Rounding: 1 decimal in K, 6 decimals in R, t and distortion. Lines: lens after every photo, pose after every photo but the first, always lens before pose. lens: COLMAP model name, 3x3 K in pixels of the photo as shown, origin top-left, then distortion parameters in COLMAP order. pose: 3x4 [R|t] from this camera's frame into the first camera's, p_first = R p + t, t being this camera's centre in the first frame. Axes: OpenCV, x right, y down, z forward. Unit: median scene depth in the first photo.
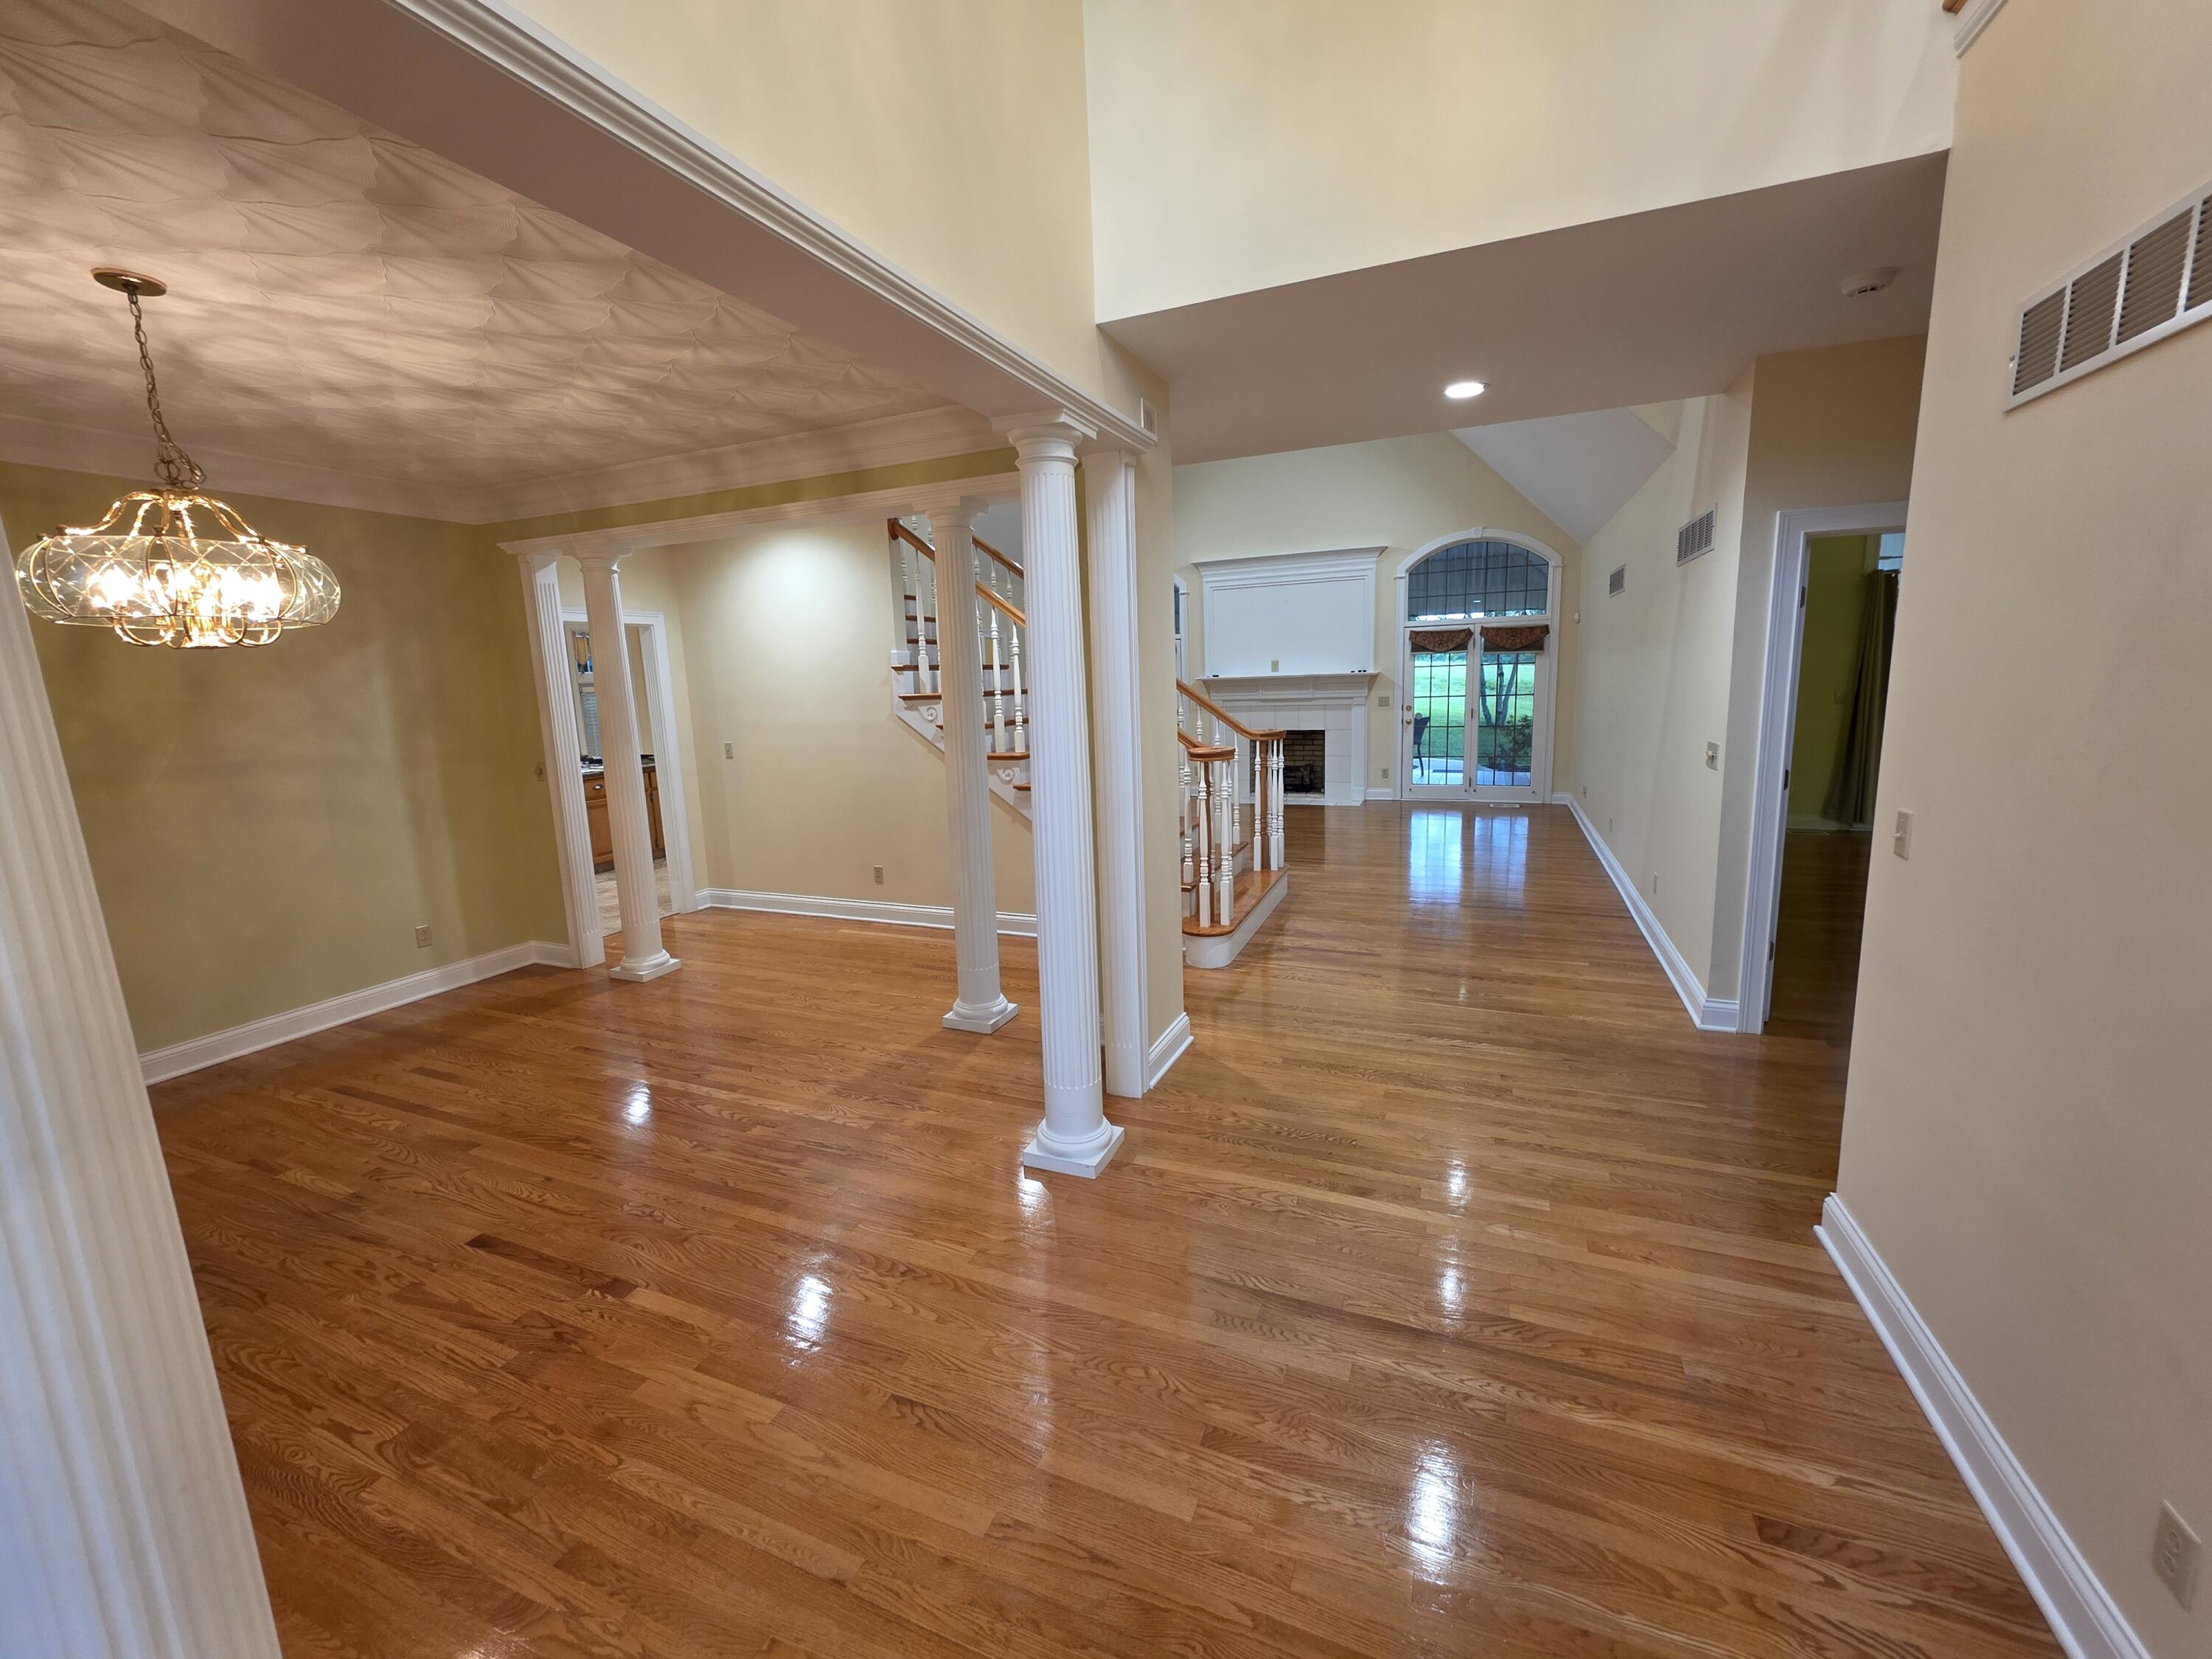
lens RADIAL K [[885.0, 0, 1100.7], [0, 885.0, 820.8], [0, 0, 1]] dist [0.009748, -0.000543]
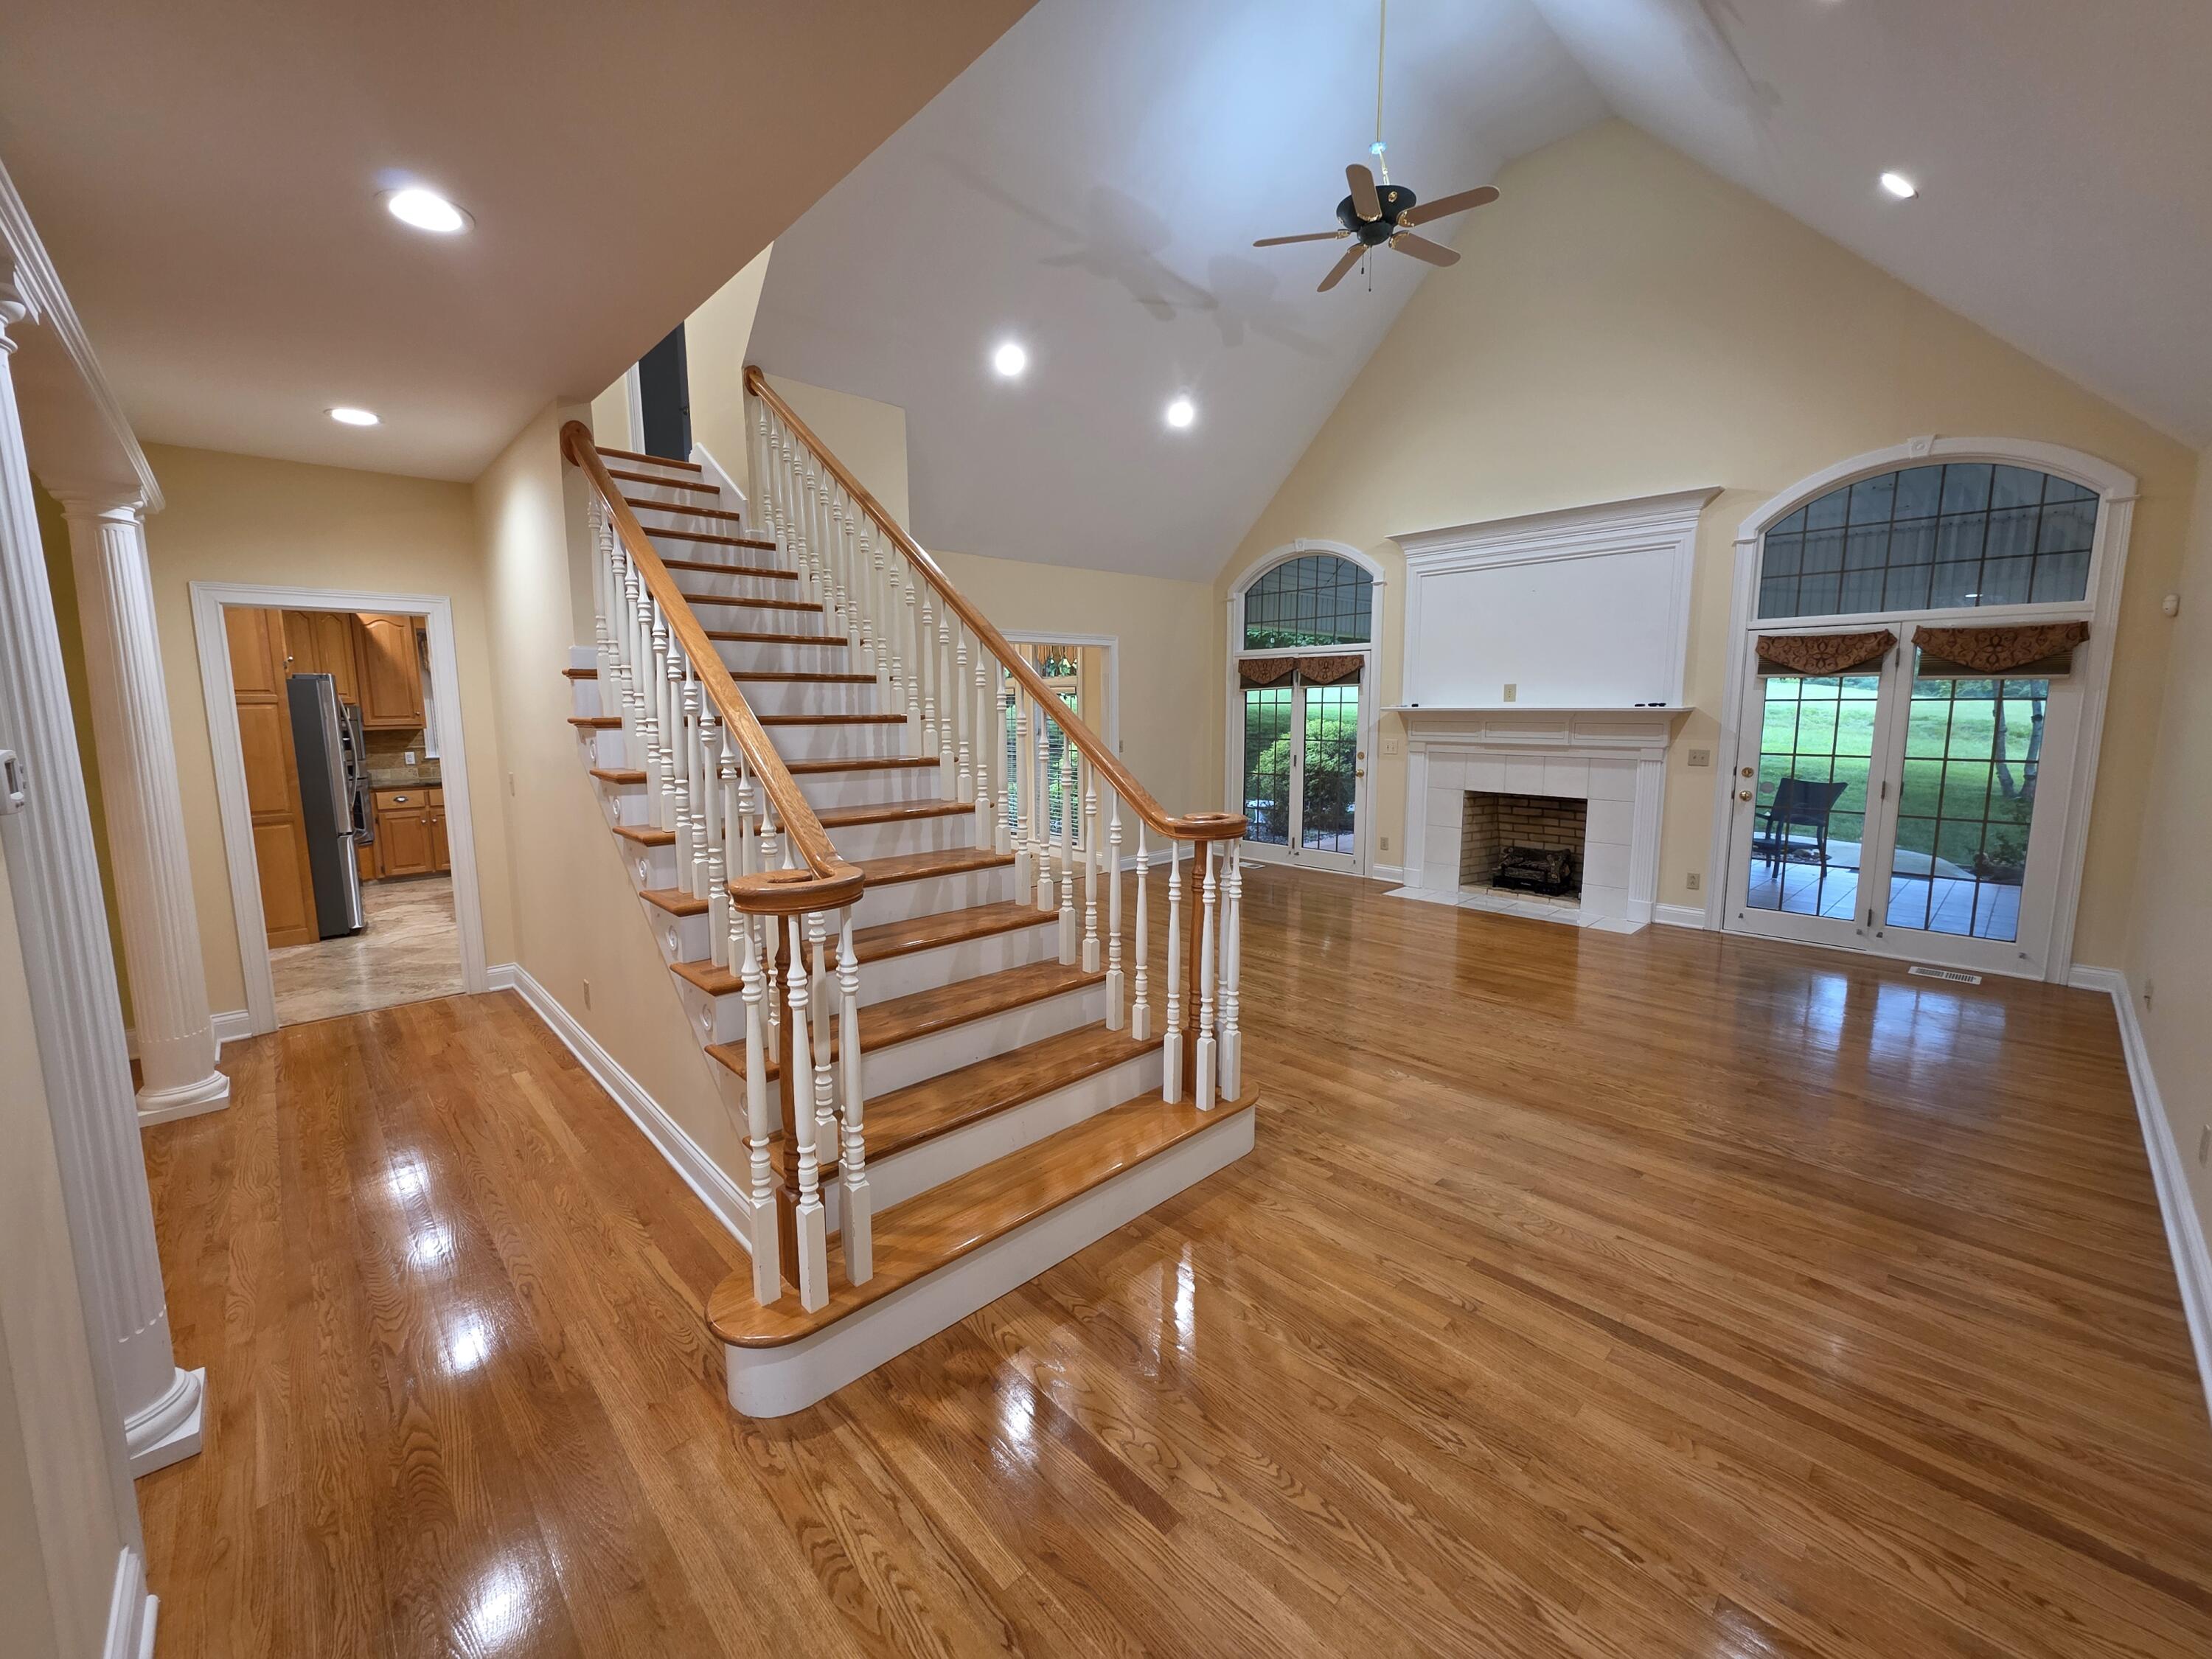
lens RADIAL K [[885.0, 0, 1106.7], [0, 885.0, 822.4], [0, 0, 1]] dist [0.009748, -0.000543]
pose [[0.917776, 0.083504, -0.388219, 0.198383], [-0.091929, 0.995761, -0.003143, -0.056717], [0.386311, 0.038573, 0.921562, 0.324282]]
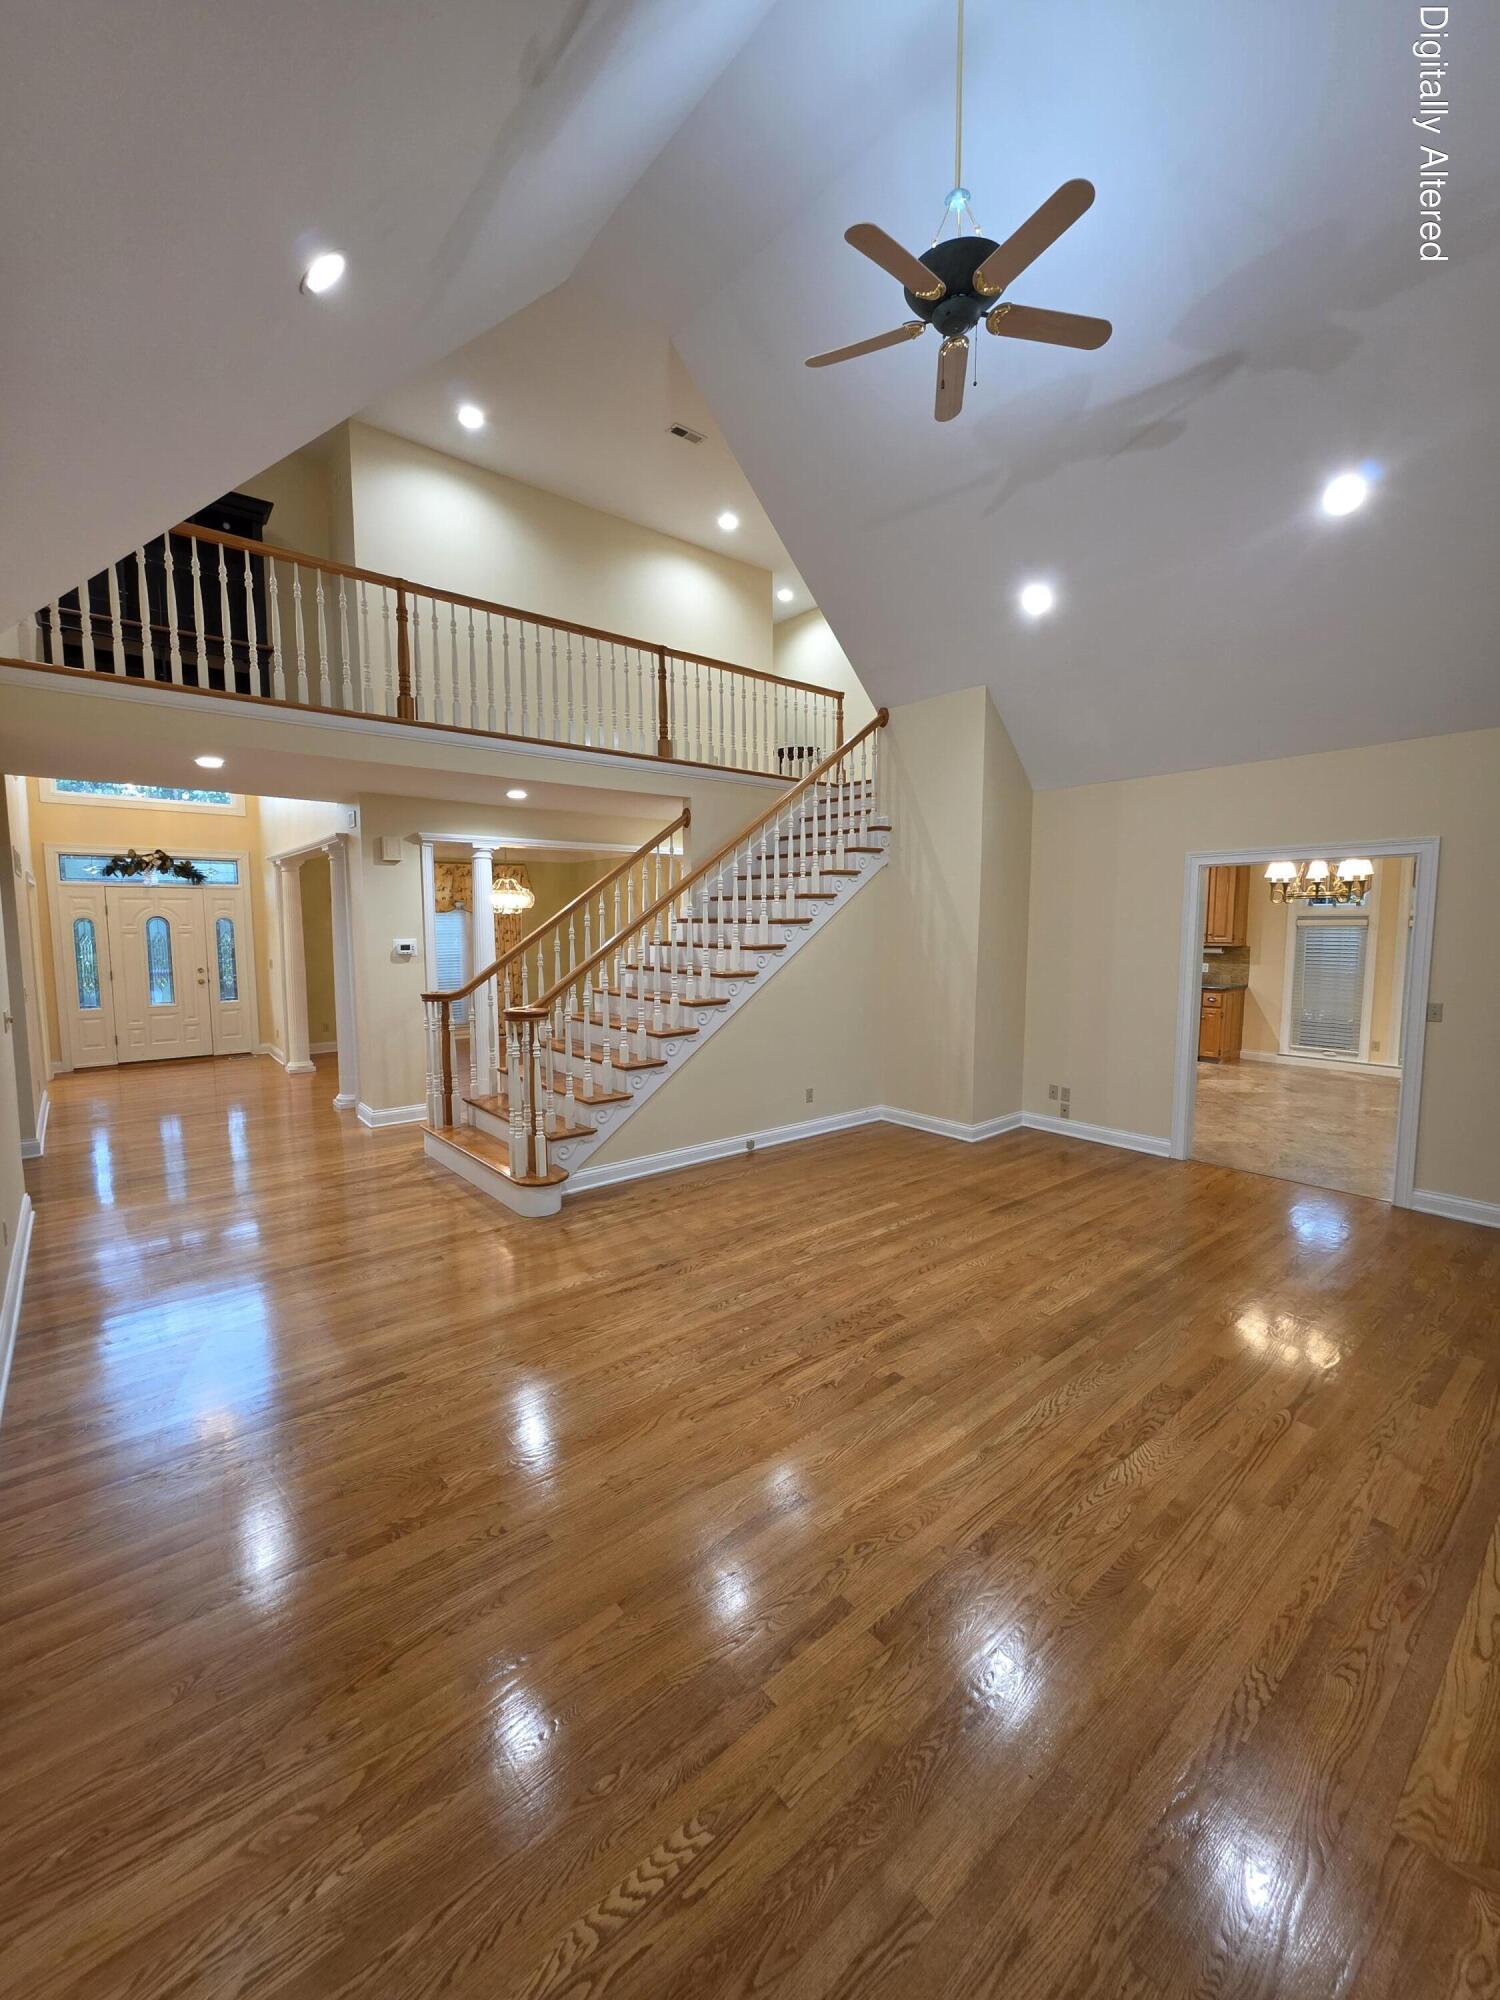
lens RADIAL K [[800.2, 0, 743.5], [0, 800.2, 1004.7], [0, 0, 1]] dist [0.009748, -0.000543]
pose [[-0.454840, 0.114624, -0.883166, 0.458807], [-0.137159, 0.970835, 0.196640, -0.168951], [0.879948, 0.210575, -0.425853, 0.906649]]
